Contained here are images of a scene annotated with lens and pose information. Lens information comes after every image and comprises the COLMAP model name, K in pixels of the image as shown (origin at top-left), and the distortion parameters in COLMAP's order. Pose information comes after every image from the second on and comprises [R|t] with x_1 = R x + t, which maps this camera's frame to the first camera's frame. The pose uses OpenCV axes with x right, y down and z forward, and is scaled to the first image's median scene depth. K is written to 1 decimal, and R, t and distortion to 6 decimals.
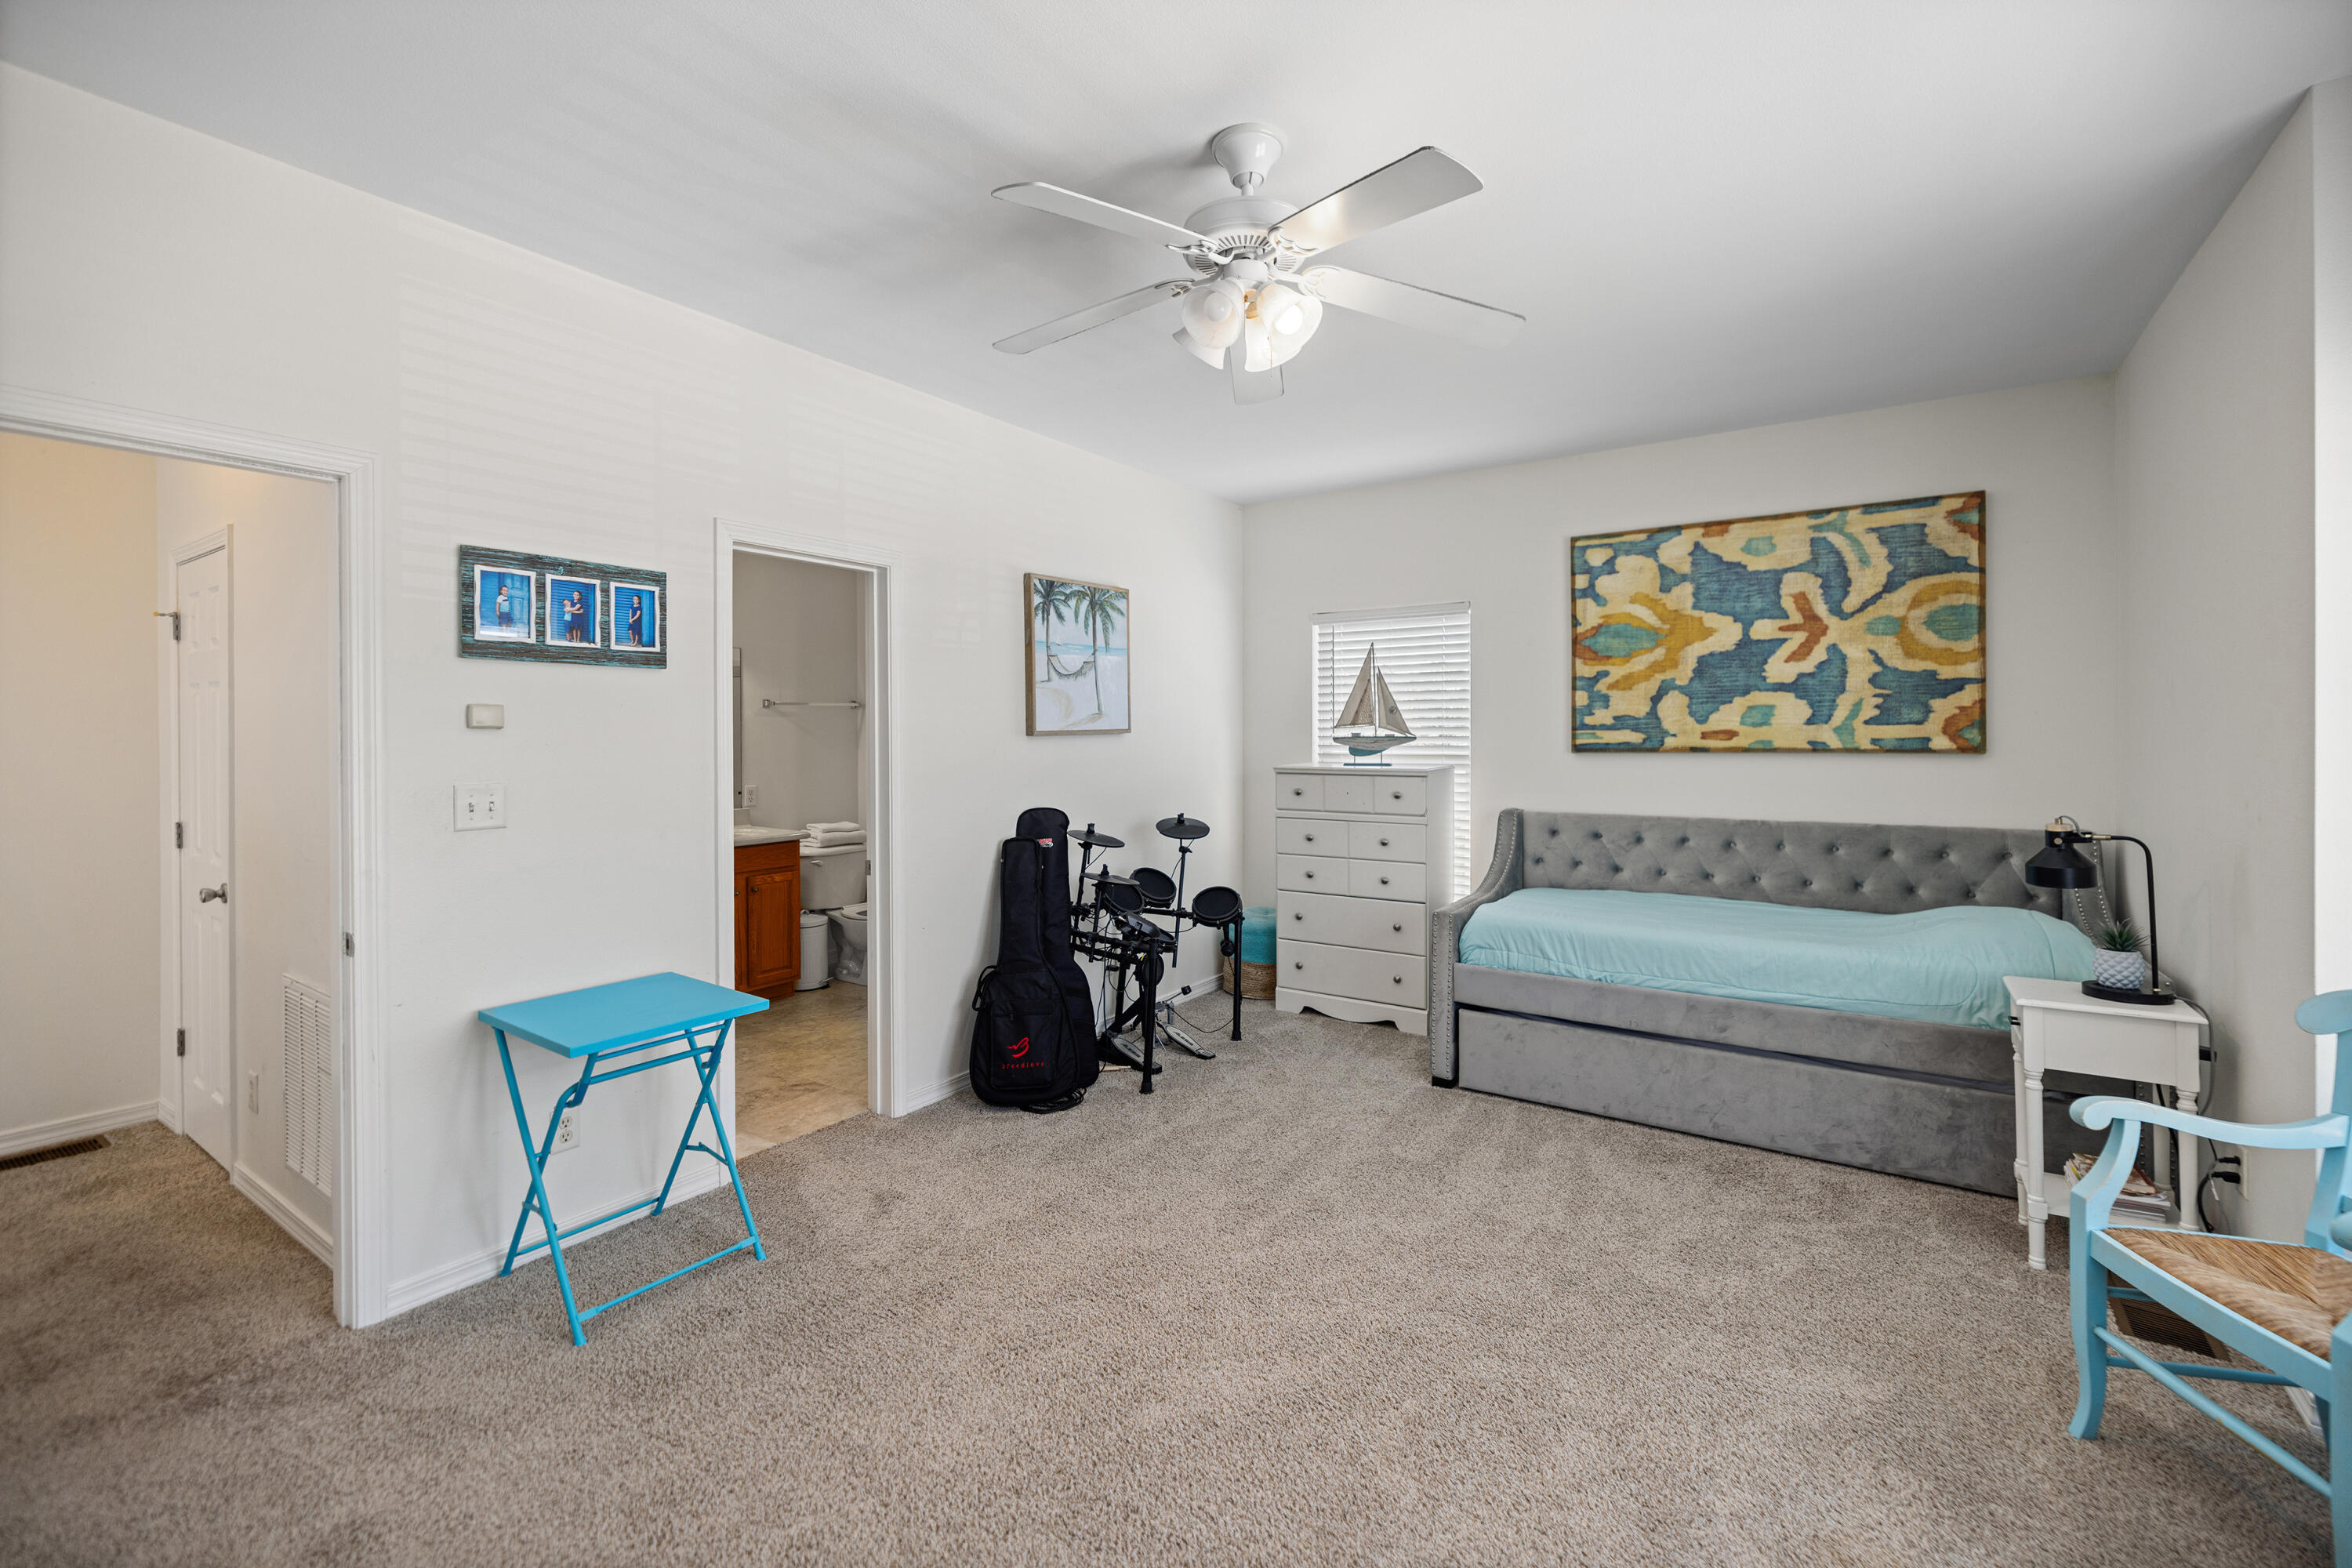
lens RADIAL K [[1008.0, 0, 1169.0], [0, 1008.0, 737.6], [0, 0, 1]] dist [-0.000086, 0.000043]
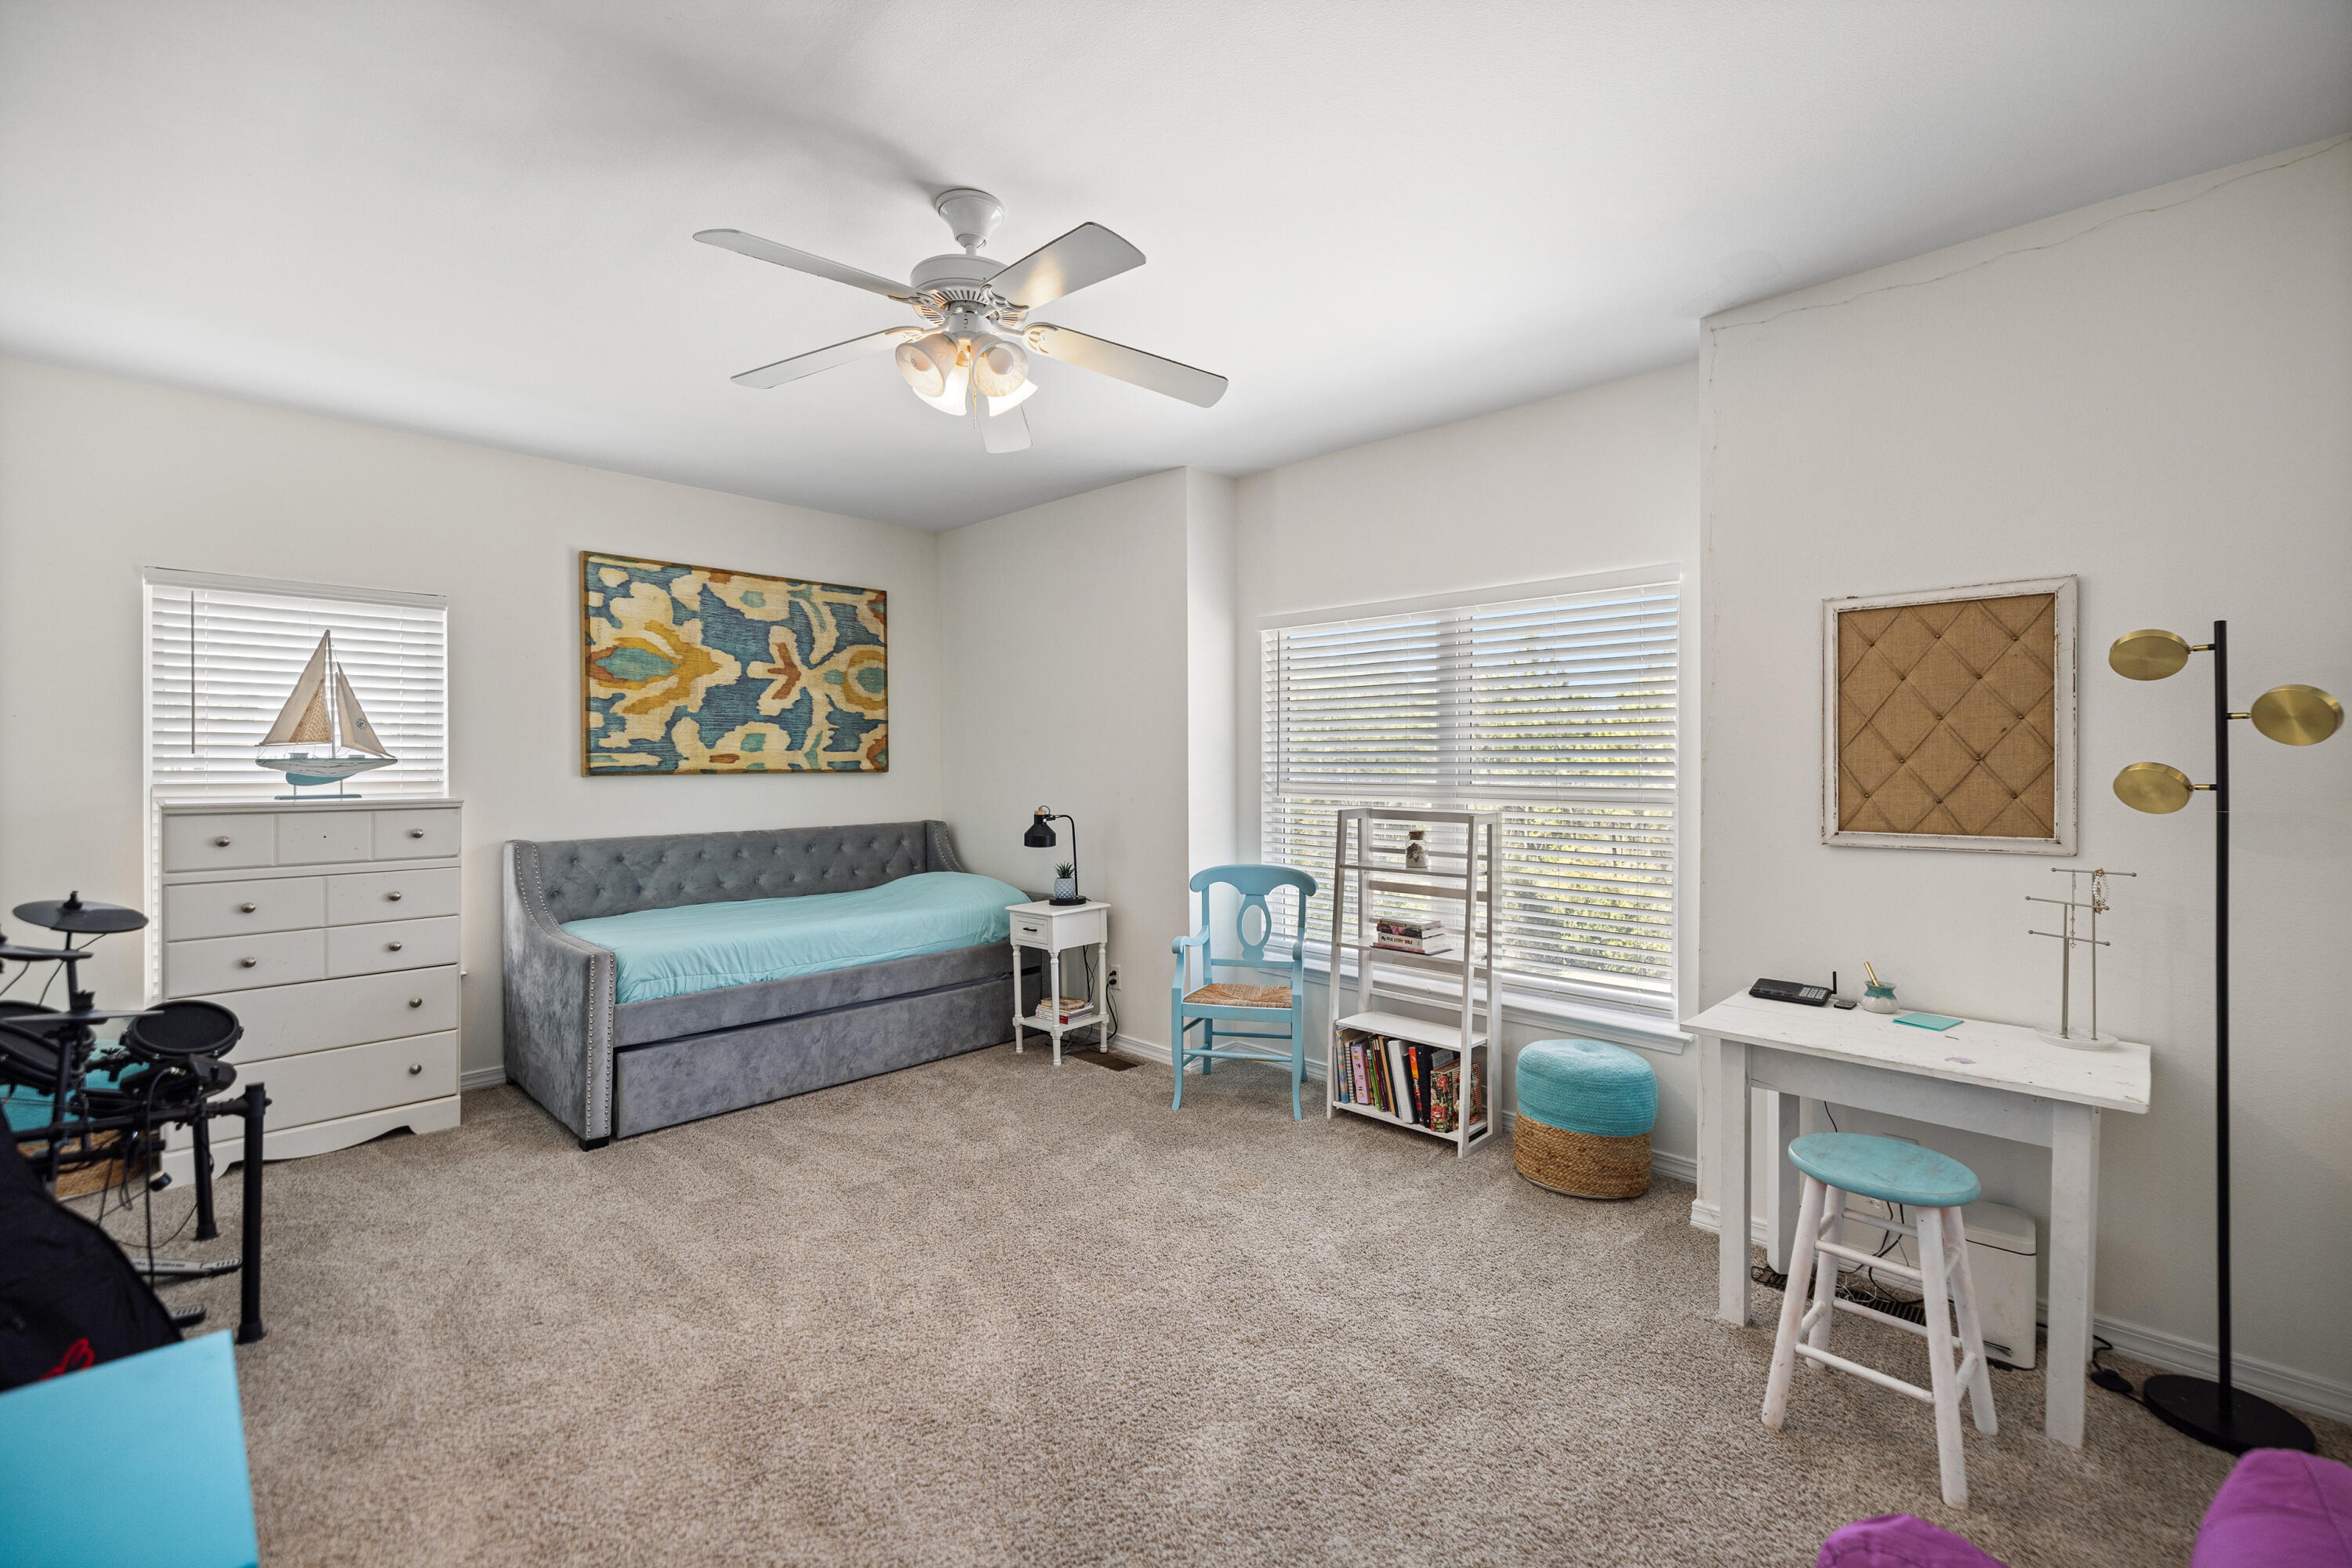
lens RADIAL K [[1014.2, 0, 1186.8], [0, 1014.2, 757.8], [0, 0, 1]] dist [0.002229, 0.000092]
pose [[0.138279, 0.004220, 0.990384, -0.525376], [-0.001837, 0.999990, -0.004004, 0.000334], [-0.990392, -0.001266, 0.138286, 0.333109]]
